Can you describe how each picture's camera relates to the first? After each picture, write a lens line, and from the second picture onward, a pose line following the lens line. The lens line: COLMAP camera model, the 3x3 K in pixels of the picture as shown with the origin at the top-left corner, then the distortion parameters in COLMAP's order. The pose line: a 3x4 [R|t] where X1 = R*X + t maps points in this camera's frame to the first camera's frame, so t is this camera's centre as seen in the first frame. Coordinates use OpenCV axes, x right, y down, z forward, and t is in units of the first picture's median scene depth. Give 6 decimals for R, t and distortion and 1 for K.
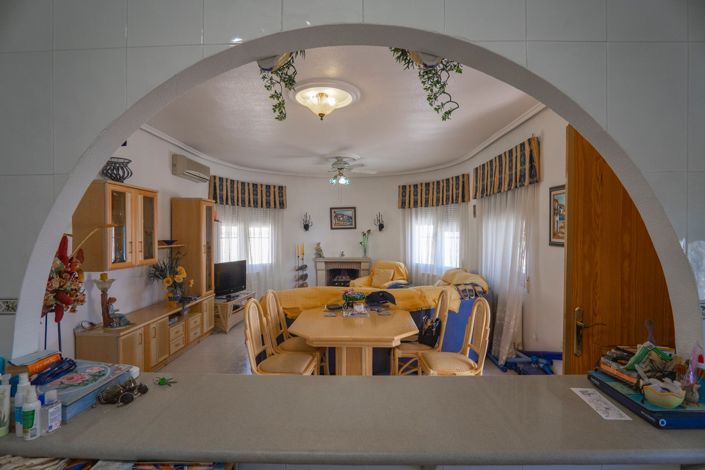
lens RADIAL K [[342.8, 0, 353.9], [0, 342.8, 237.7], [0, 0, 1]] dist [-0.032835, 0.006214]
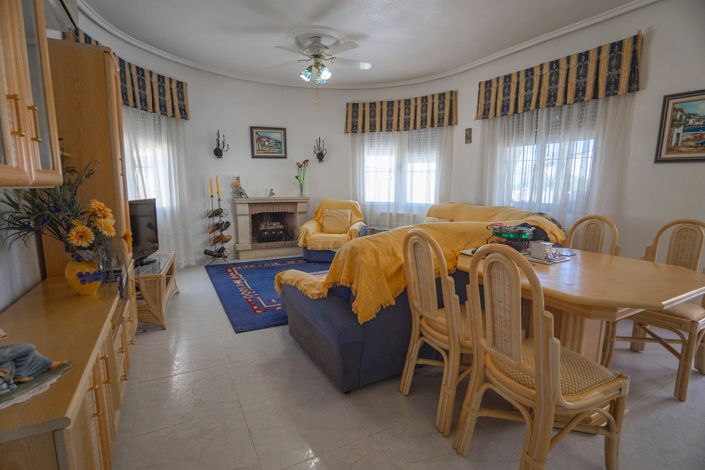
lens RADIAL K [[342.8, 0, 355.1], [0, 342.8, 237.0], [0, 0, 1]] dist [-0.032835, 0.006214]
pose [[0.865783, -0.070537, 0.495423, -0.328927], [0.001308, 0.990332, 0.138714, 0.054288], [-0.500418, -0.119448, 0.857505, 0.357930]]
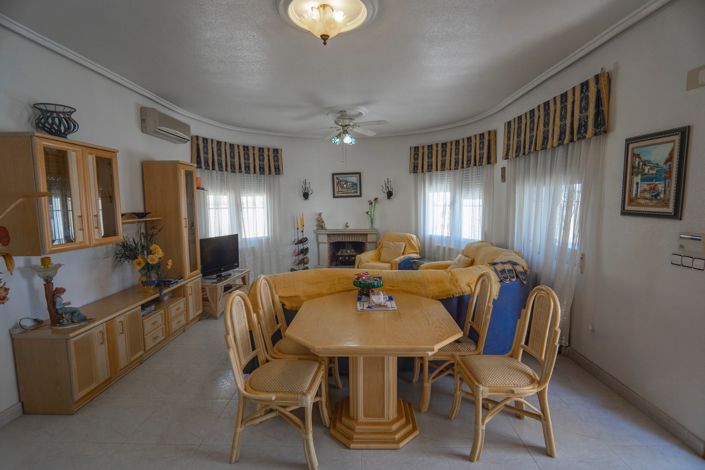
lens RADIAL K [[342.8, 0, 353.9], [0, 342.8, 237.0], [0, 0, 1]] dist [-0.032835, 0.006214]
pose [[0.999950, -0.009944, 0.000875, -0.020714], [0.009830, 0.996116, 0.087502, -0.000227], [-0.001742, -0.087489, 0.996164, 0.134689]]
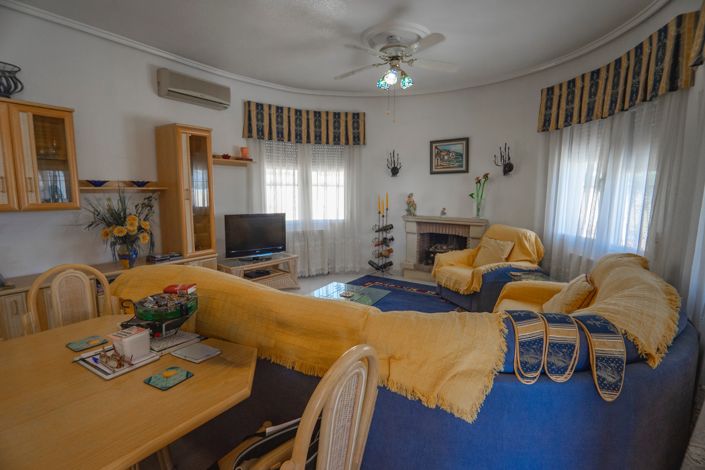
lens RADIAL K [[342.8, 0, 353.2], [0, 342.8, 238.1], [0, 0, 1]] dist [-0.032835, 0.006214]
pose [[0.845987, 0.082177, -0.526833, 0.225819], [-0.016811, 0.991672, 0.127688, 0.022640], [0.532939, -0.099165, 0.840323, 0.462925]]
